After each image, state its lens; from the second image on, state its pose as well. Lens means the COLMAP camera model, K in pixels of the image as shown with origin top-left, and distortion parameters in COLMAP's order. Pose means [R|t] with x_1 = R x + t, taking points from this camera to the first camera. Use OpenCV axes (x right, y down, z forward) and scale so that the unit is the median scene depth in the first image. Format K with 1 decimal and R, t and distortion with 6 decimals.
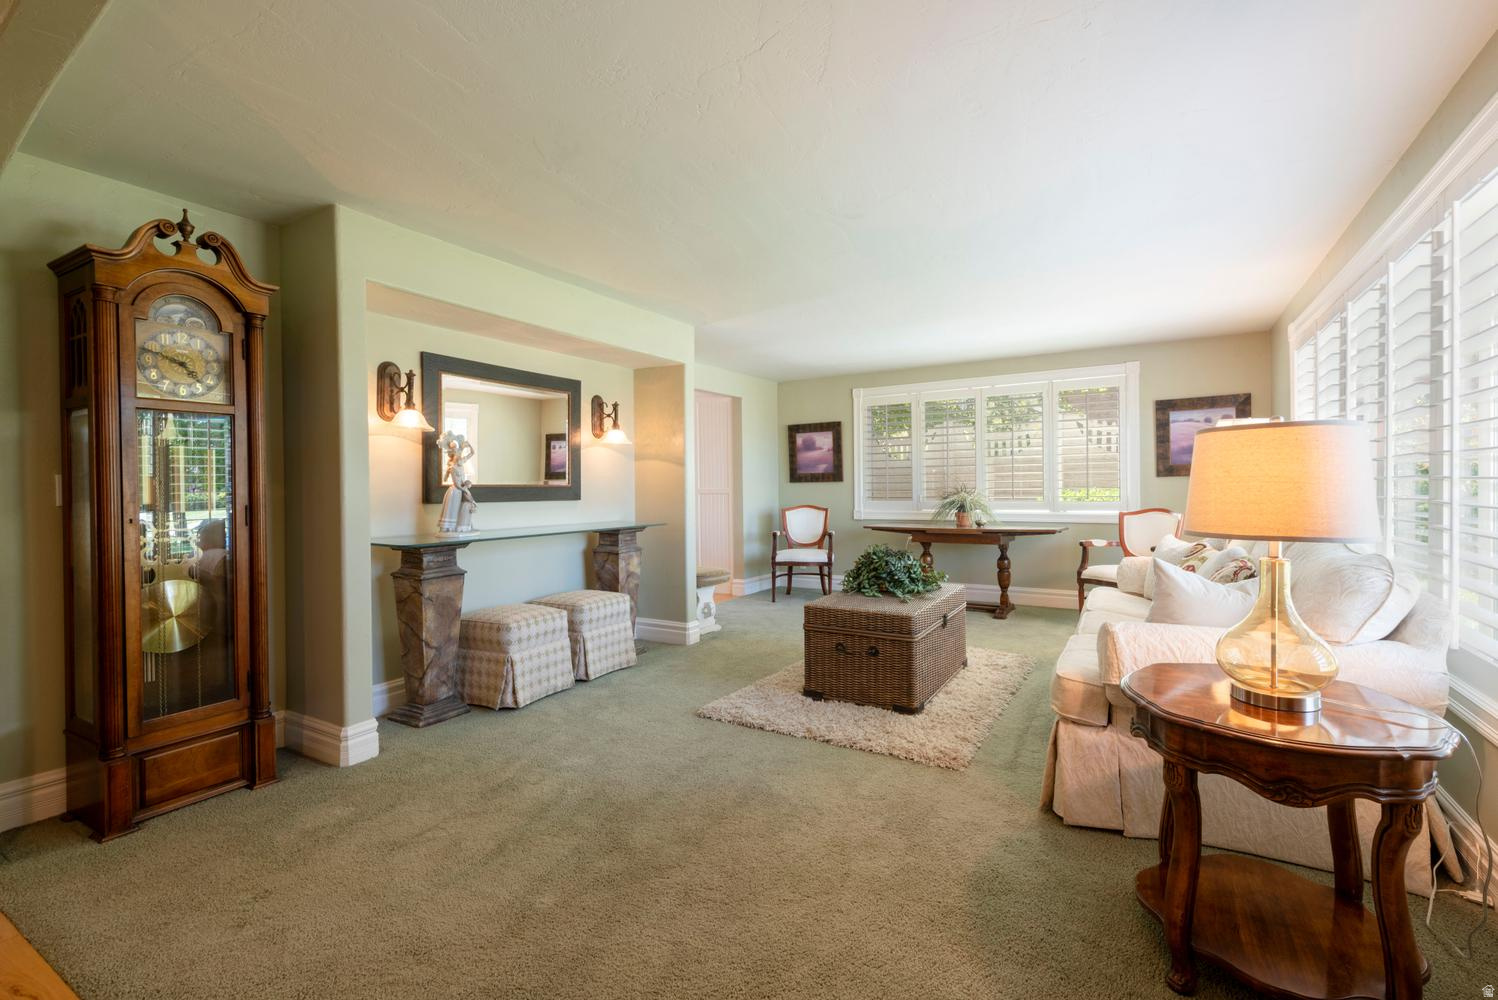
lens RADIAL K [[657.8, 0, 754.0], [0, 657.8, 499.1], [0, 0, 1]] dist [0.002863, 0.000034]
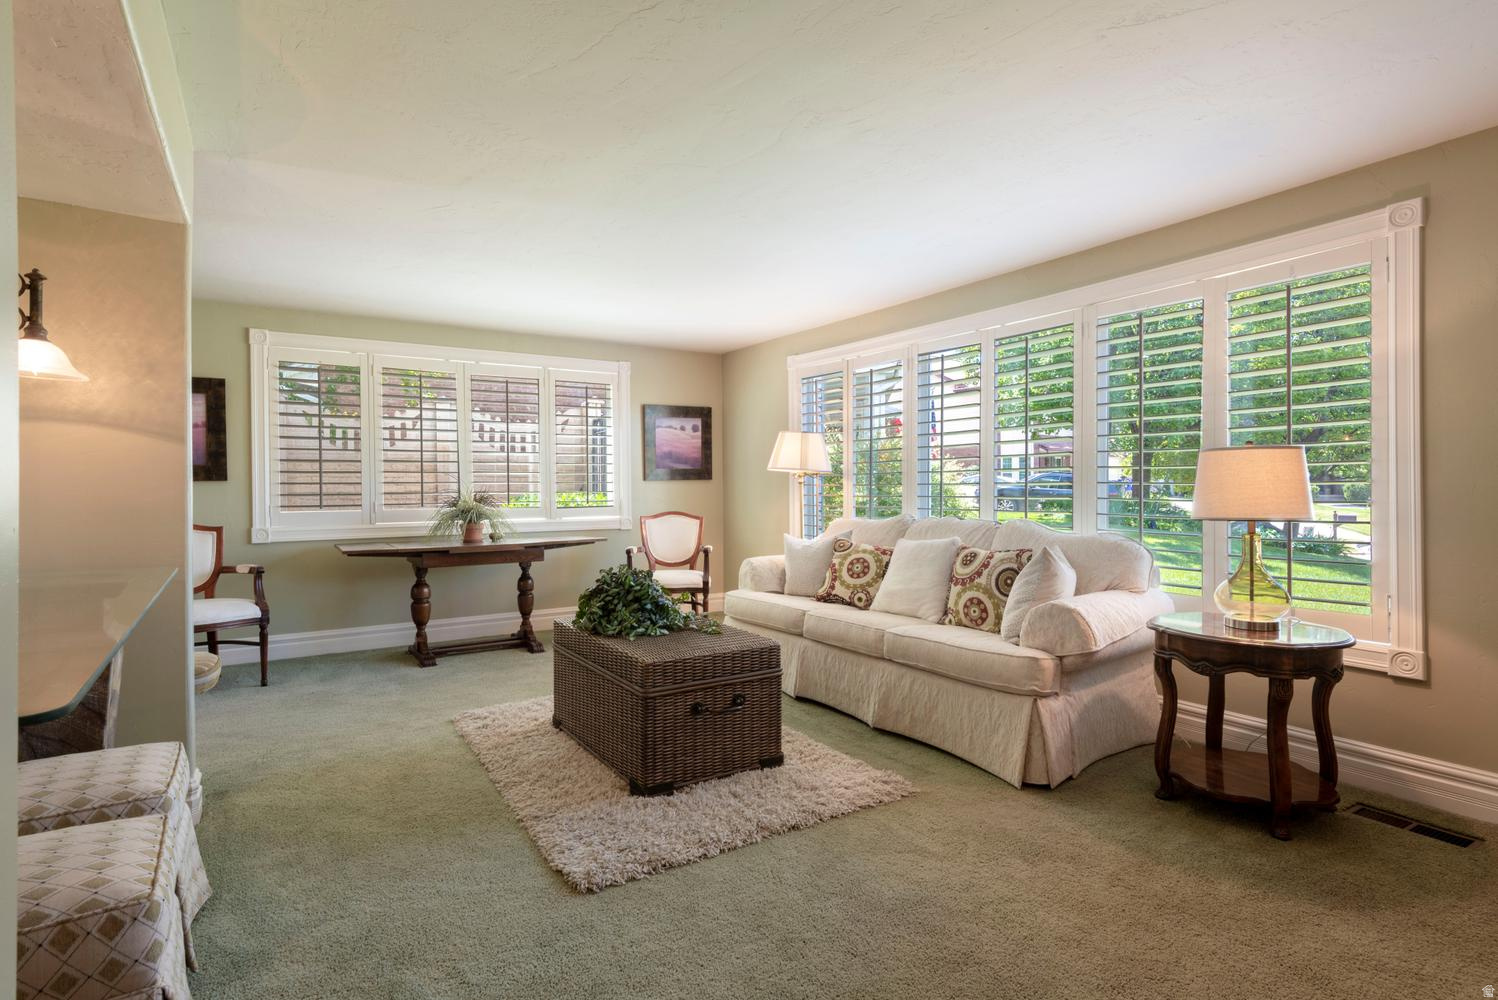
lens RADIAL K [[770.6, 0, 752.1], [0, 770.6, 487.3], [0, 0, 1]] dist [0.021859, -0.000005]
pose [[0.442624, 0.007837, 0.896673, -0.369431], [0.017426, 0.999698, -0.017339, -0.000768], [-0.896538, 0.023300, 0.442354, 0.343754]]
